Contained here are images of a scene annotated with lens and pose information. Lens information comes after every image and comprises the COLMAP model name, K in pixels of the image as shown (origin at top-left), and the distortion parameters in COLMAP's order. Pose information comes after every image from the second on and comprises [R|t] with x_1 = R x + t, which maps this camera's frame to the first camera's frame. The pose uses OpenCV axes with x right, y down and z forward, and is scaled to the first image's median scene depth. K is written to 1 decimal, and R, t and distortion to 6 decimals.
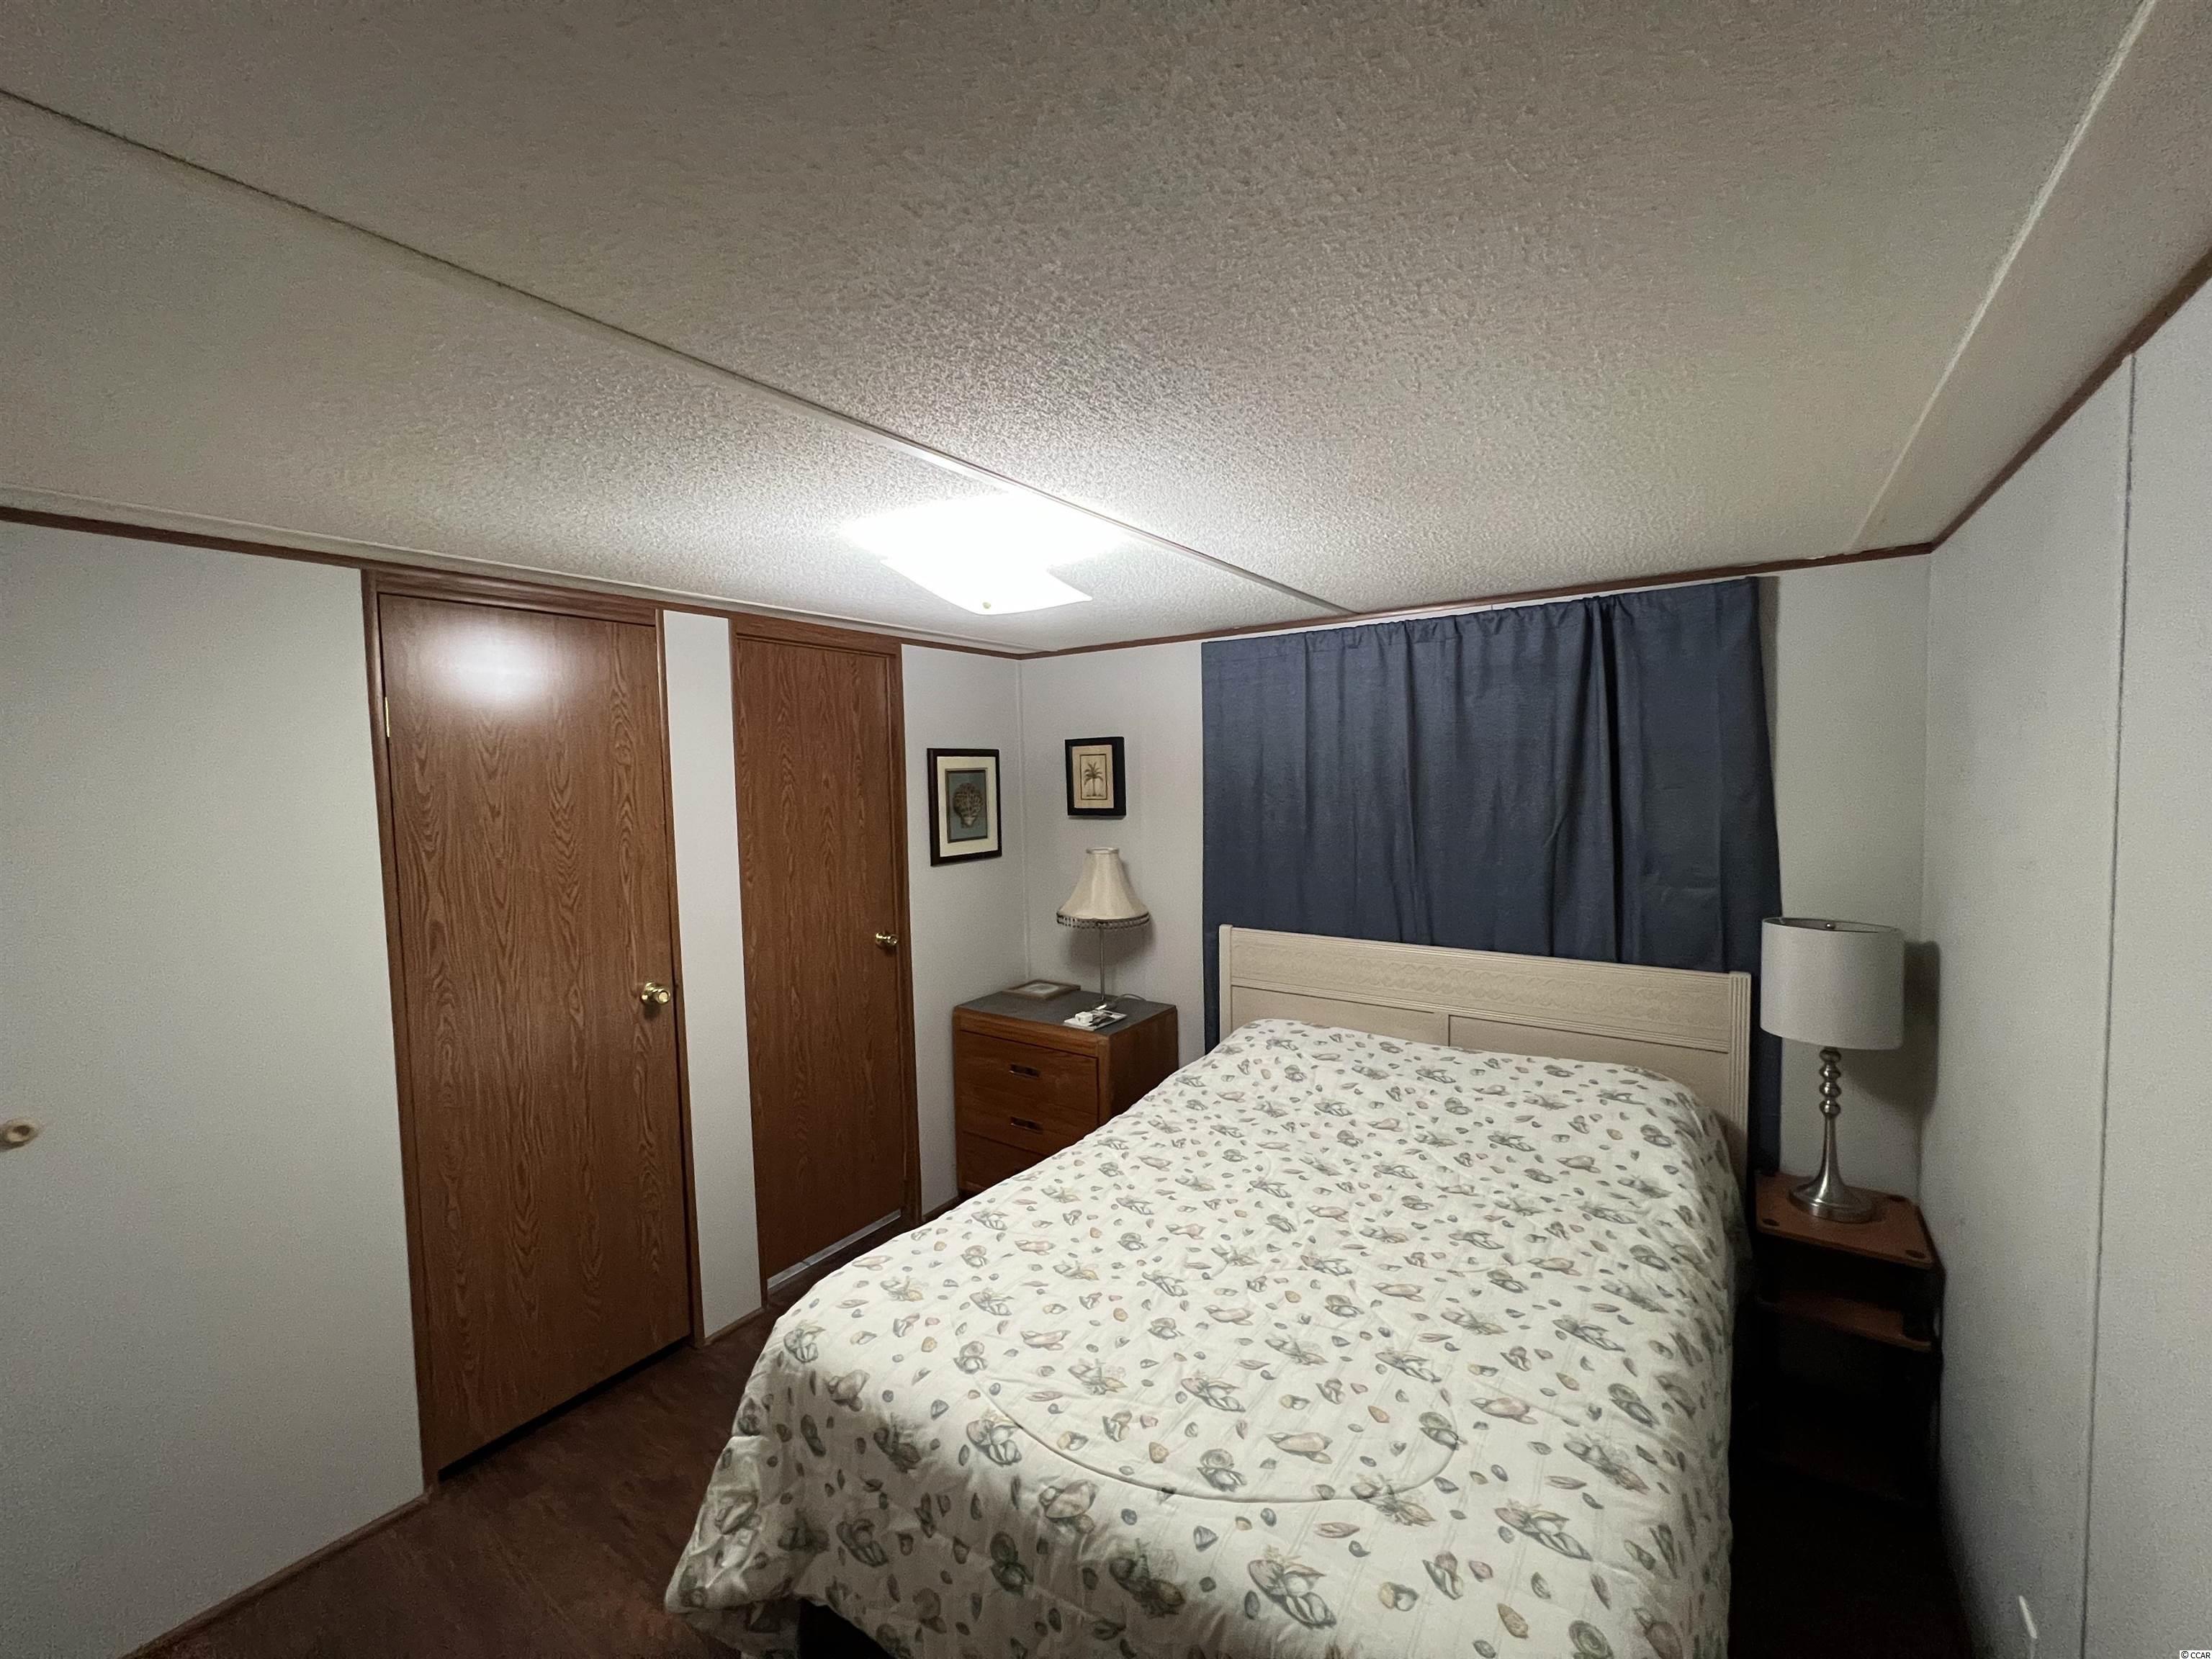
lens RADIAL K [[884.4, 0, 1102.5], [0, 884.4, 825.1], [0, 0, 1]] dist [-0.001891, 0.000970]
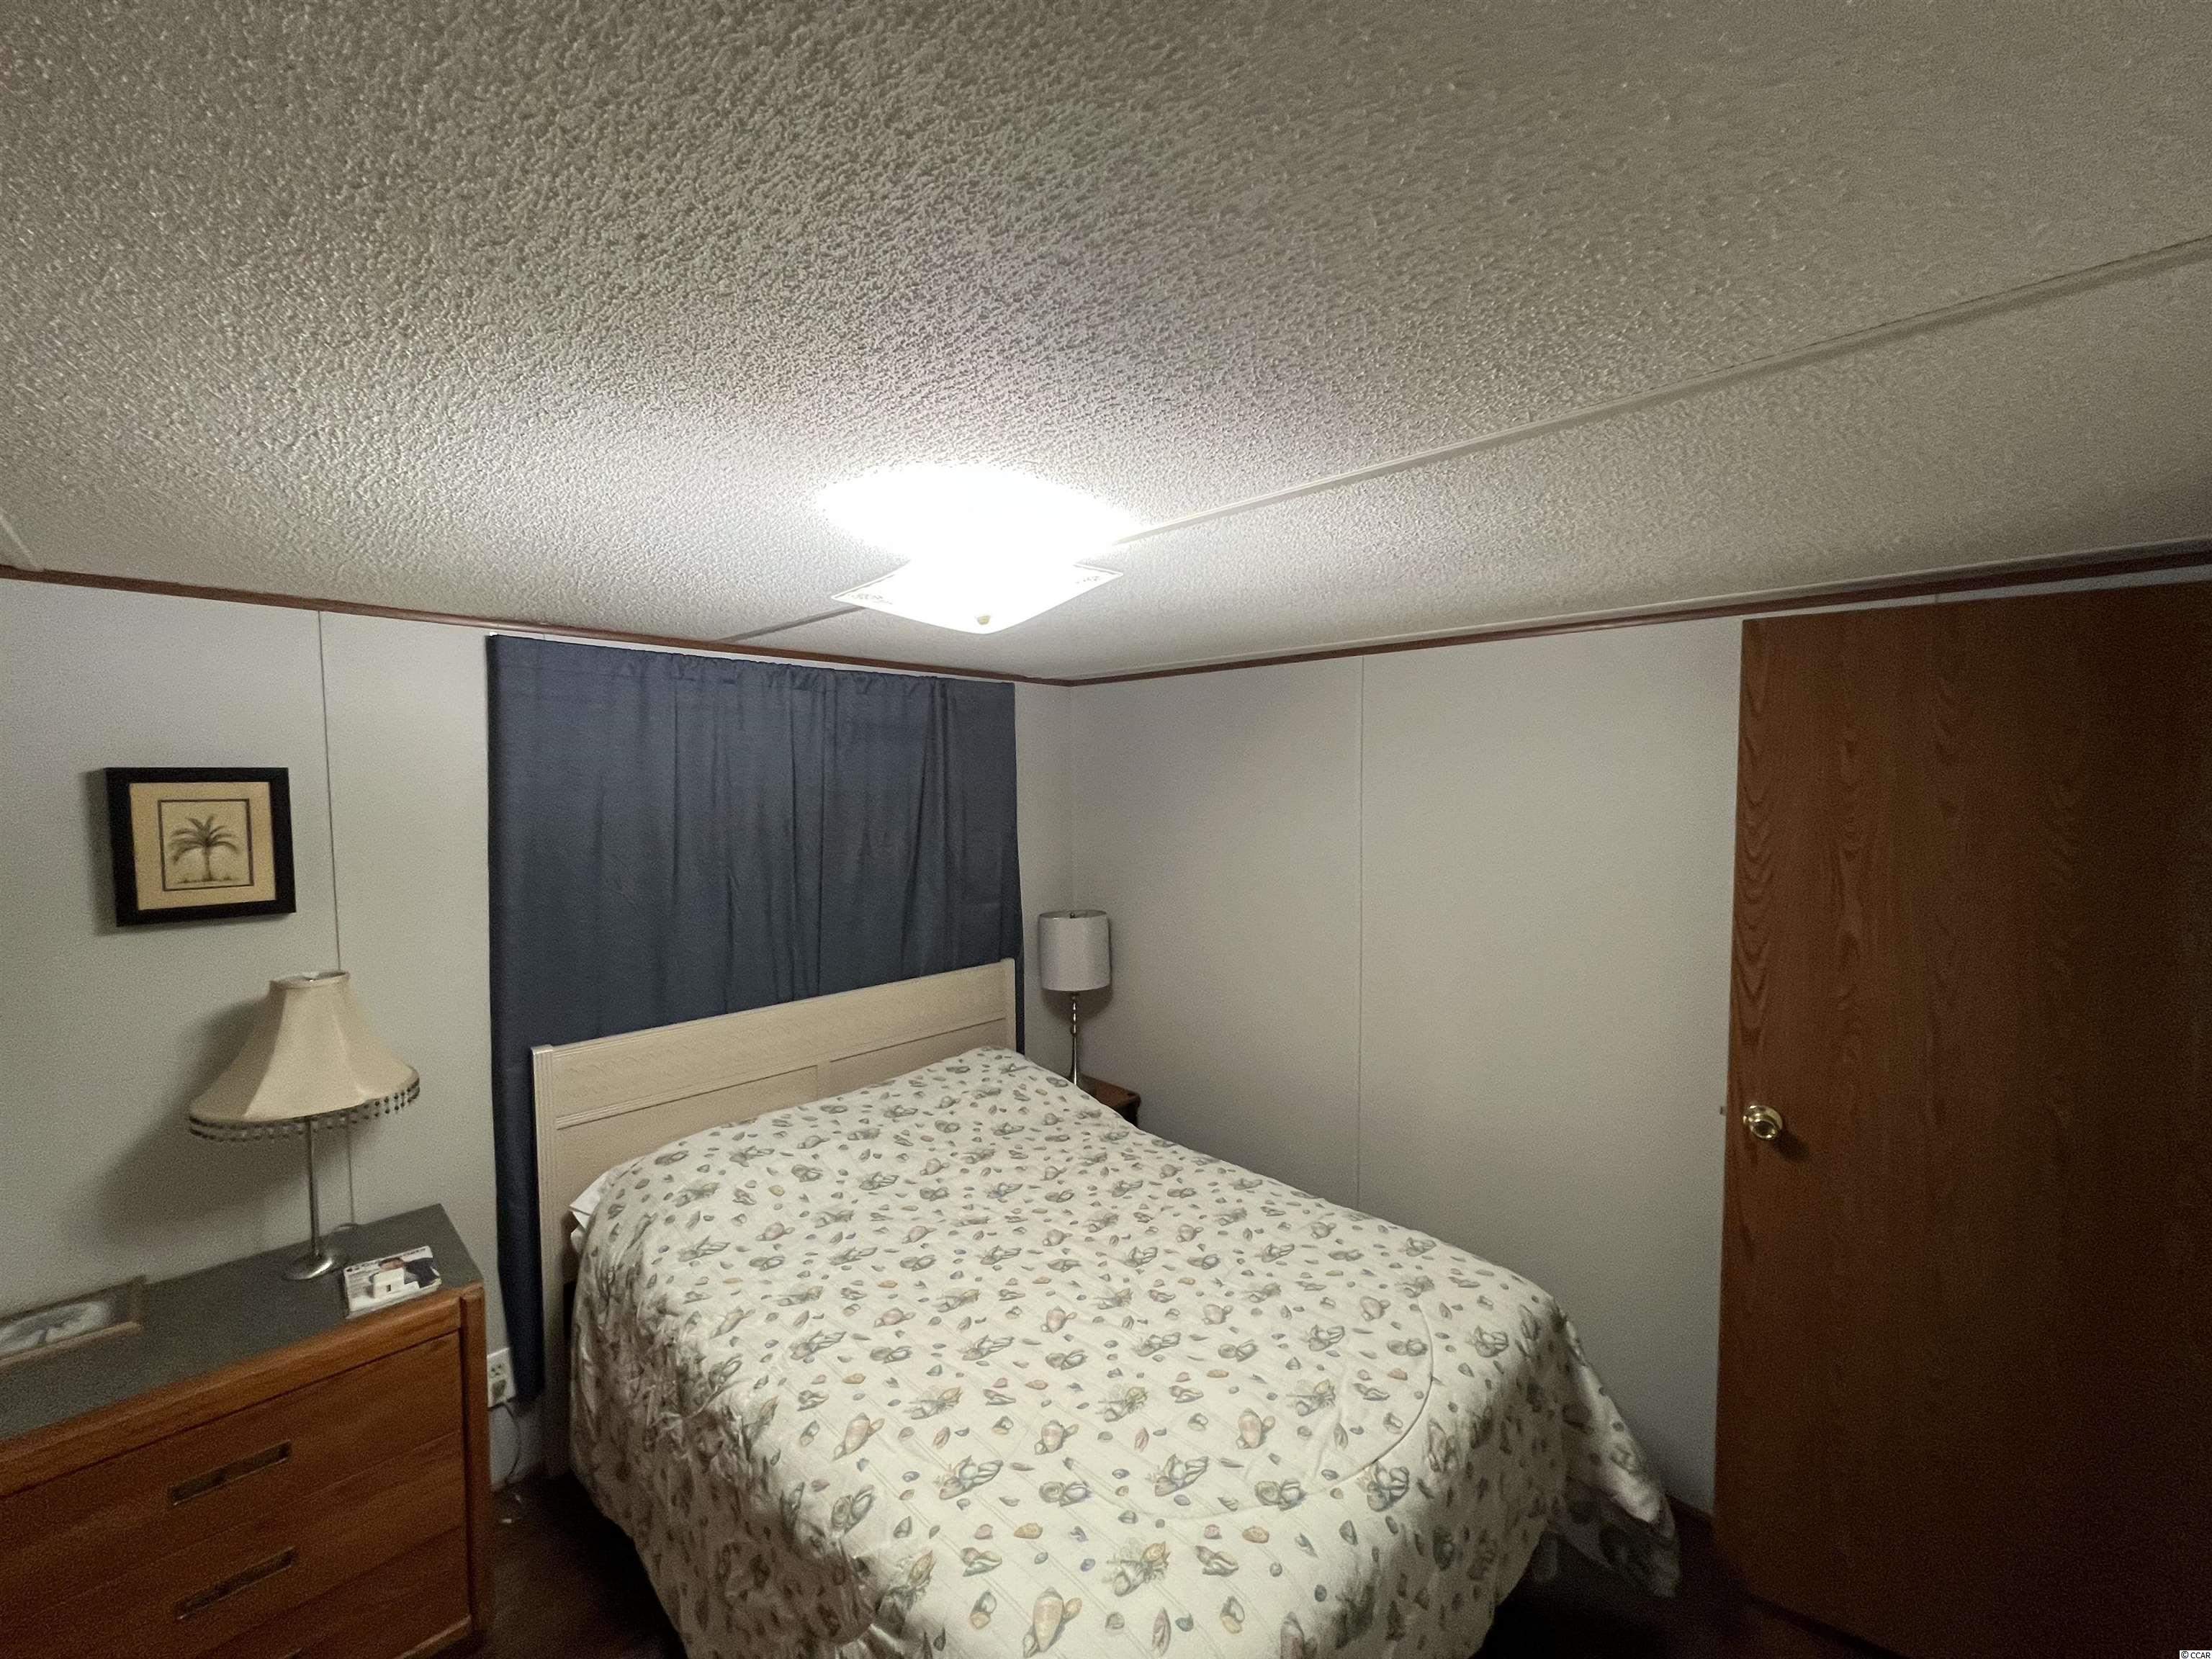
lens RADIAL K [[884.4, 0, 1102.5], [0, 884.4, 825.1], [0, 0, 1]] dist [-0.001891, 0.000970]
pose [[0.156699, -0.031357, 0.987148, -0.678226], [0.057388, 0.998096, 0.022595, -0.073960], [-0.985978, 0.053109, 0.158200, 0.644565]]
